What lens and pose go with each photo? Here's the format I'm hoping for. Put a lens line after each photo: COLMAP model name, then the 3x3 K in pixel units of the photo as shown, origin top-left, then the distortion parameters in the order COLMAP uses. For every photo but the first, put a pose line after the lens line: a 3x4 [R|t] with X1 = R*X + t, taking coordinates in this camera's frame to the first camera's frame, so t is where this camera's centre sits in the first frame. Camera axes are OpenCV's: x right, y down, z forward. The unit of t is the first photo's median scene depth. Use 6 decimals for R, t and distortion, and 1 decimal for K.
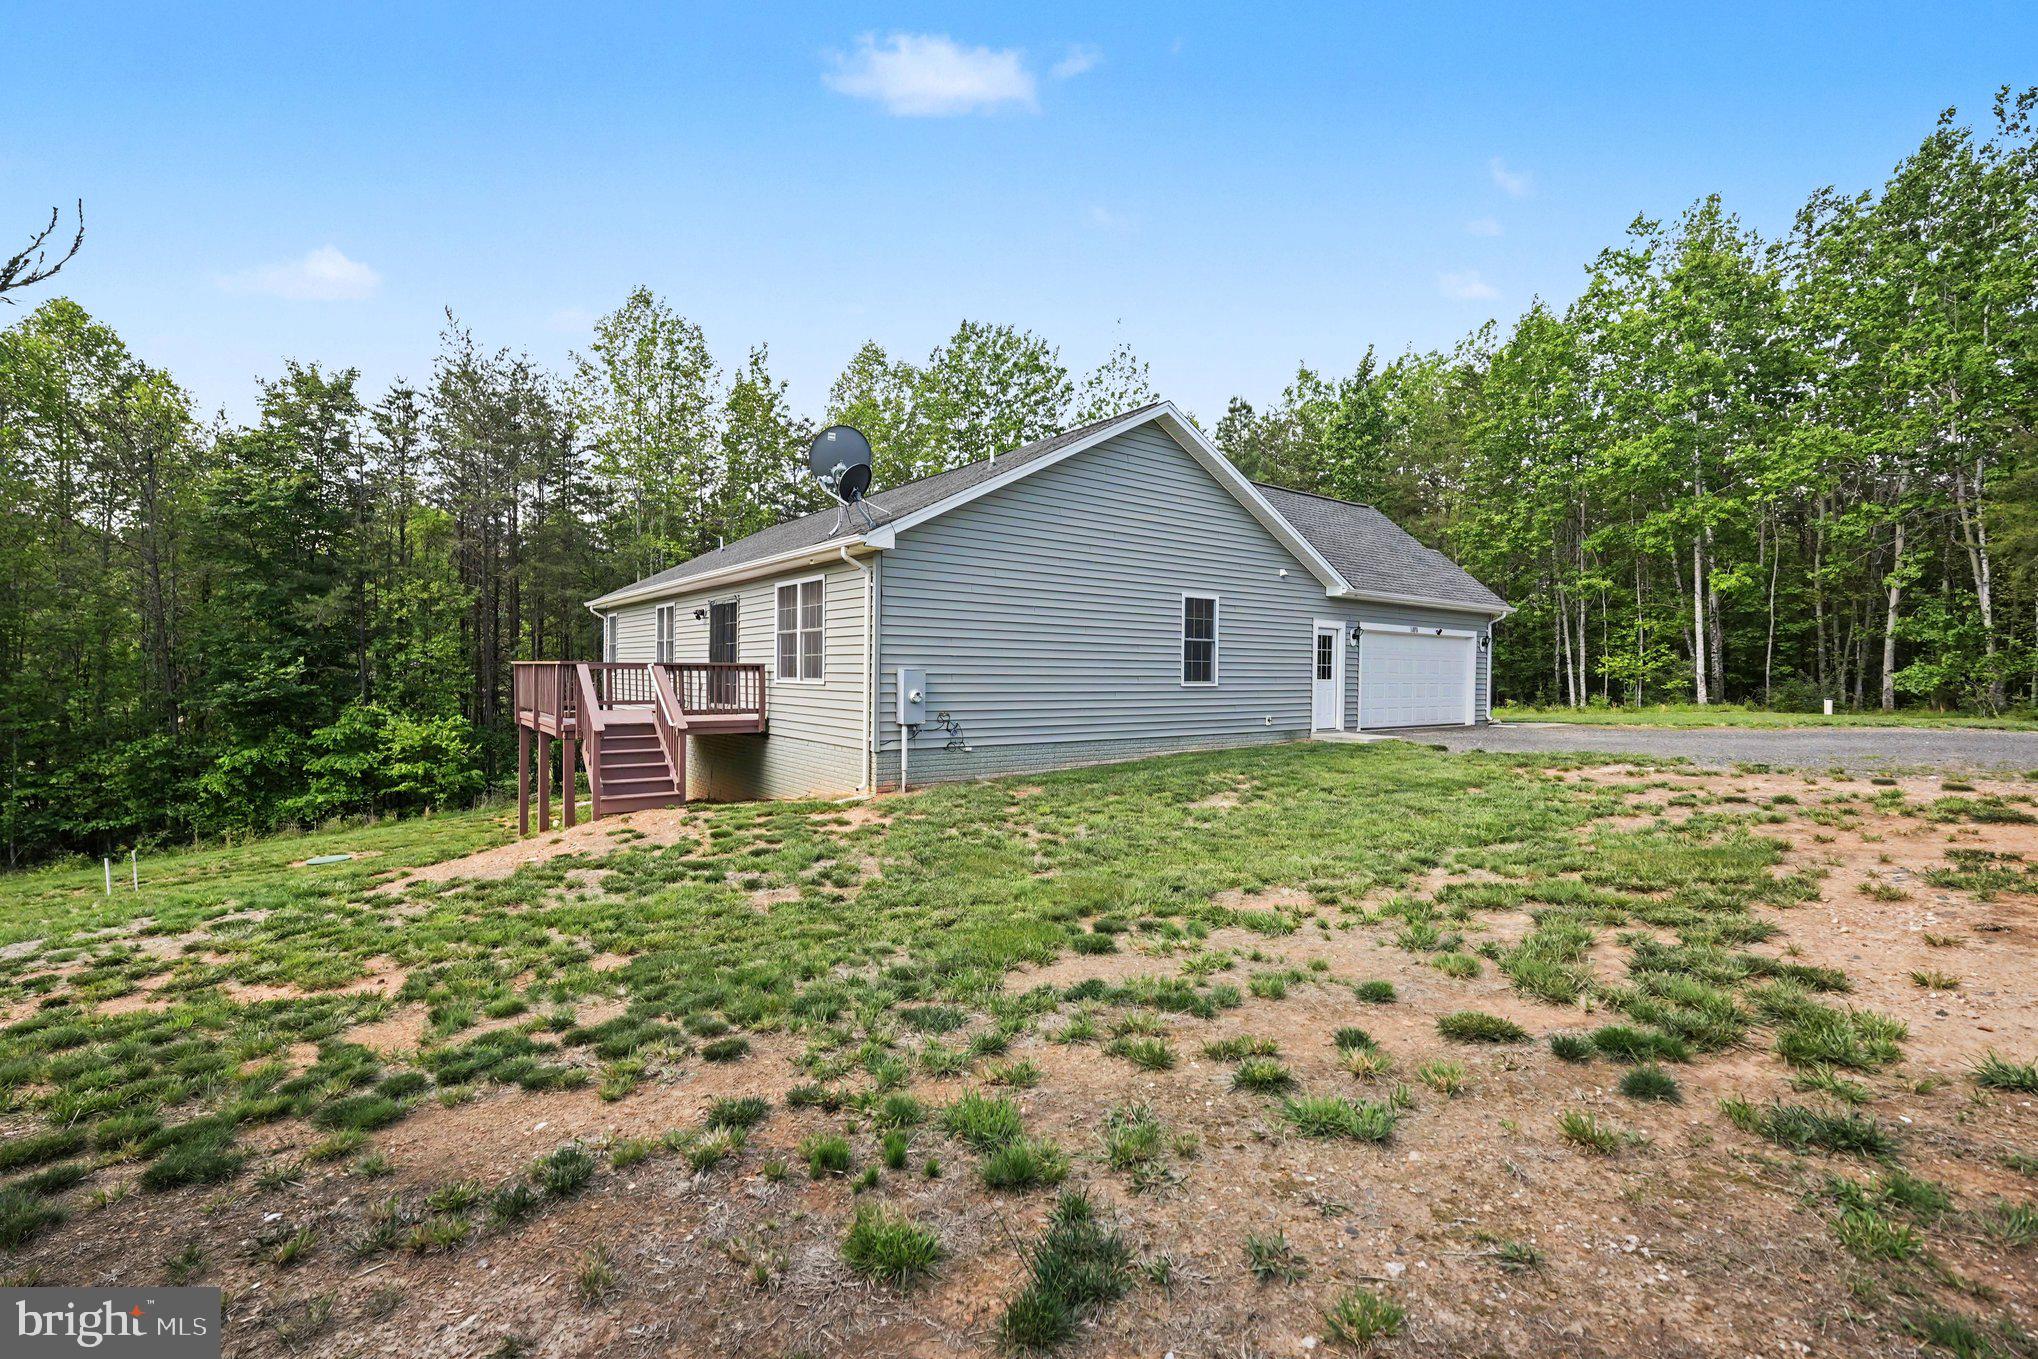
lens RADIAL K [[897.4, 0, 1017.4], [0, 897.4, 680.8], [0, 0, 1]] dist [-0.036696, 0.019714]
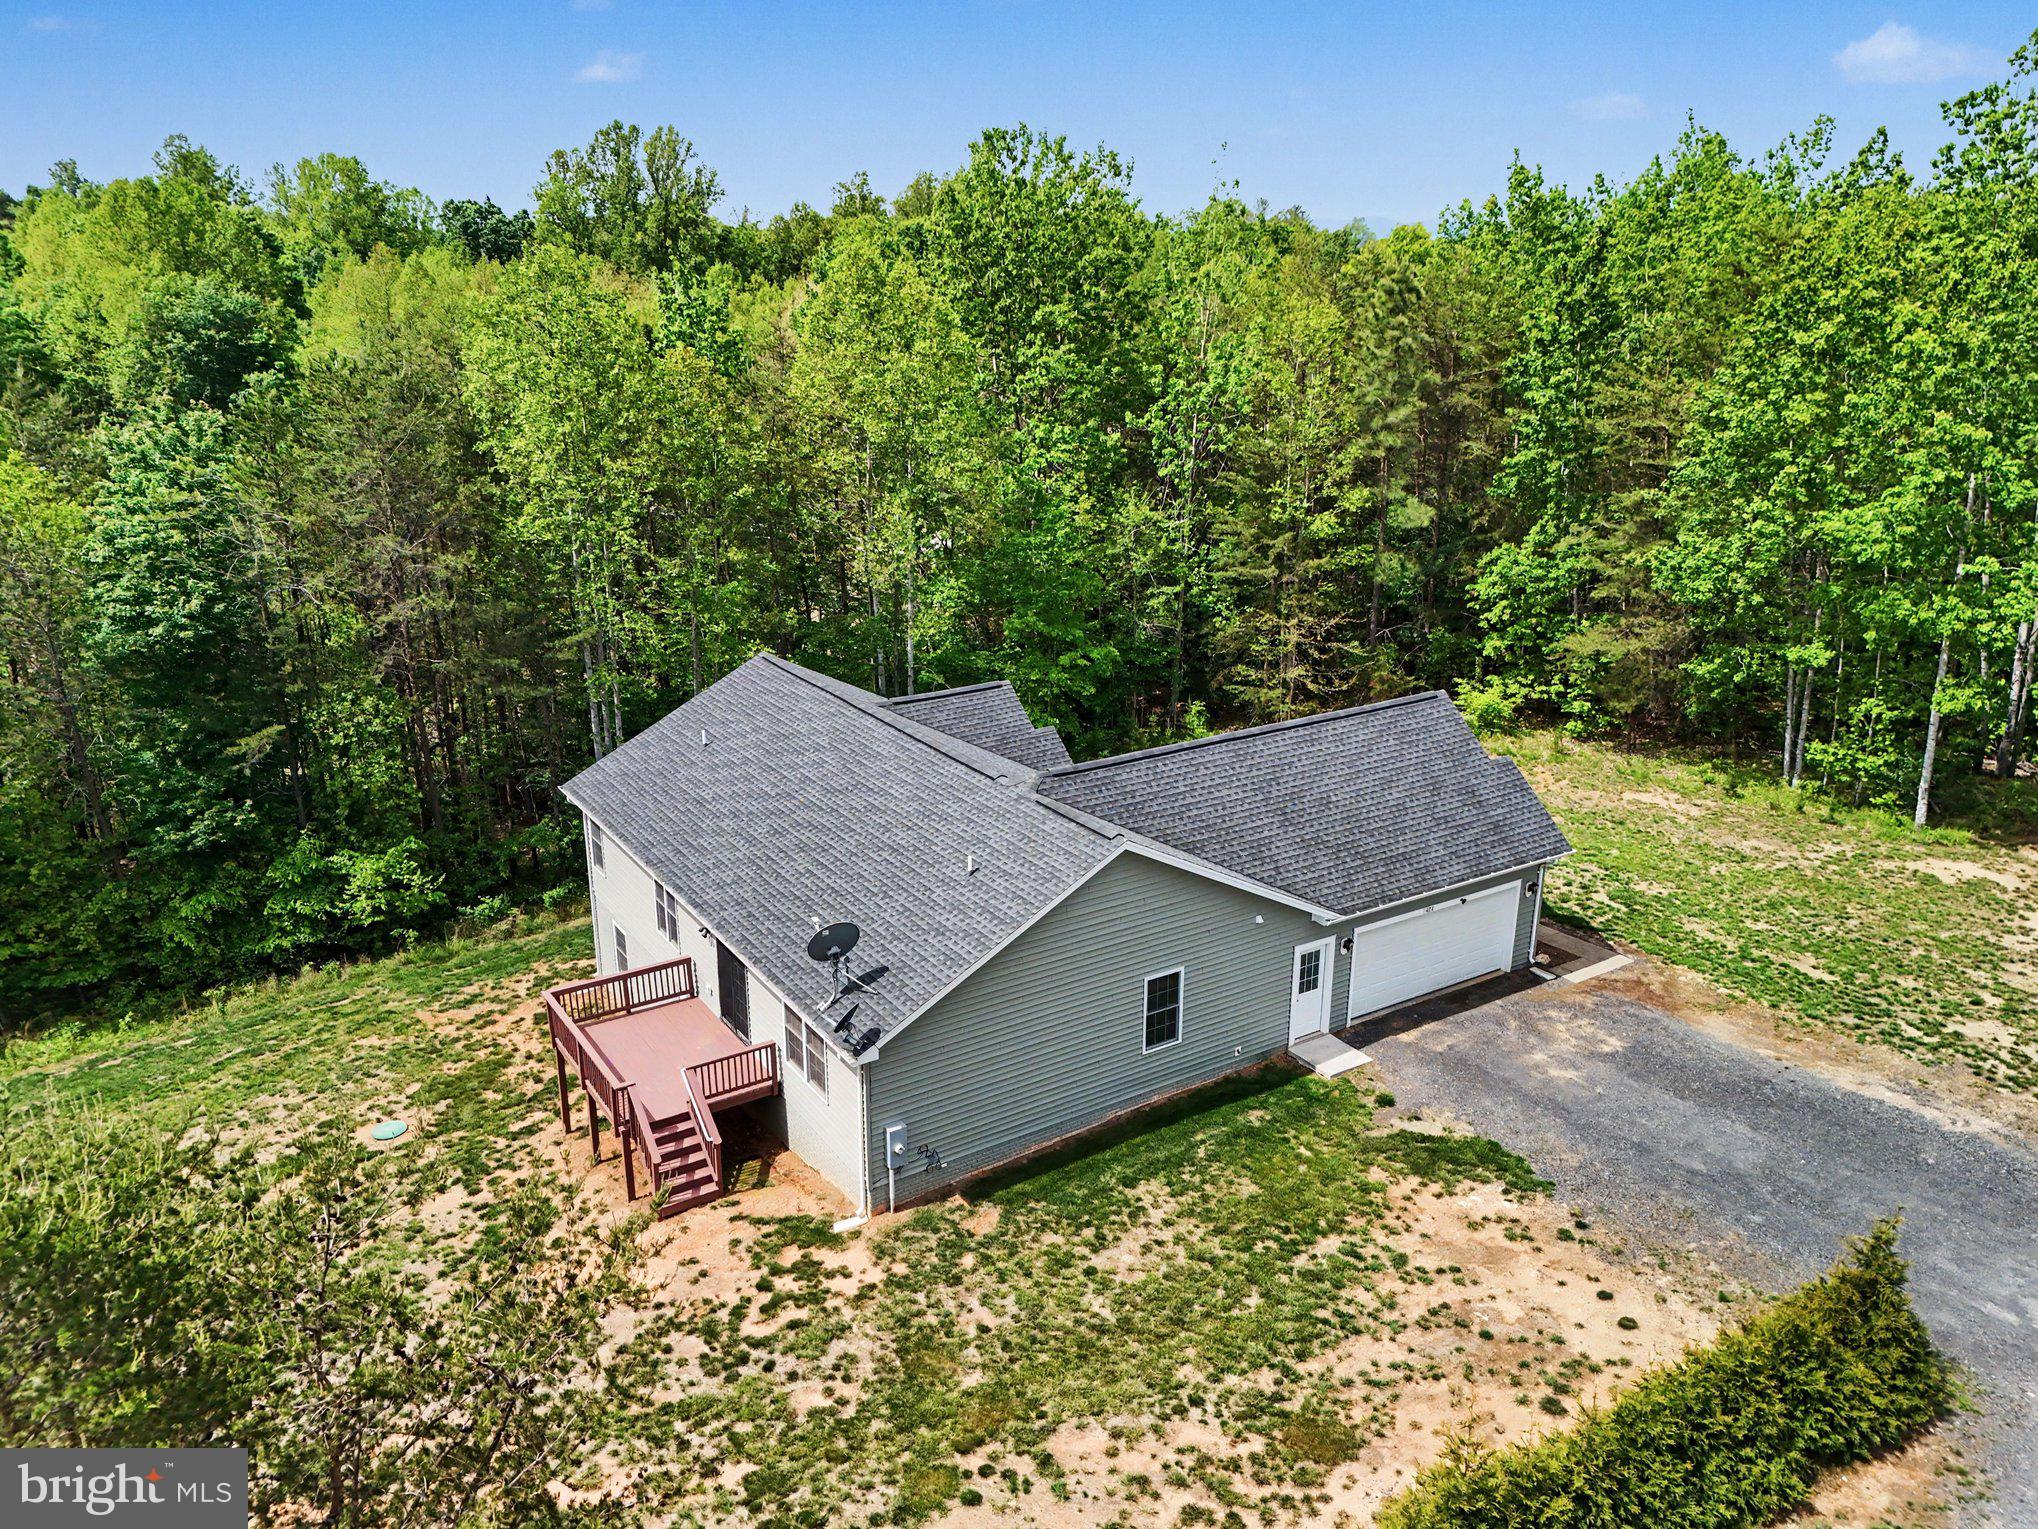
lens RADIAL K [[1490.9, 0, 1019.9], [0, 1490.9, 798.4], [0, 0, 1]] dist [0.028843, -0.002800]
pose [[0.996970, 0.019644, -0.075272, 0.142165], [0.005945, 0.945525, 0.325495, -0.778527], [0.077566, -0.324956, 0.942543, -0.567235]]
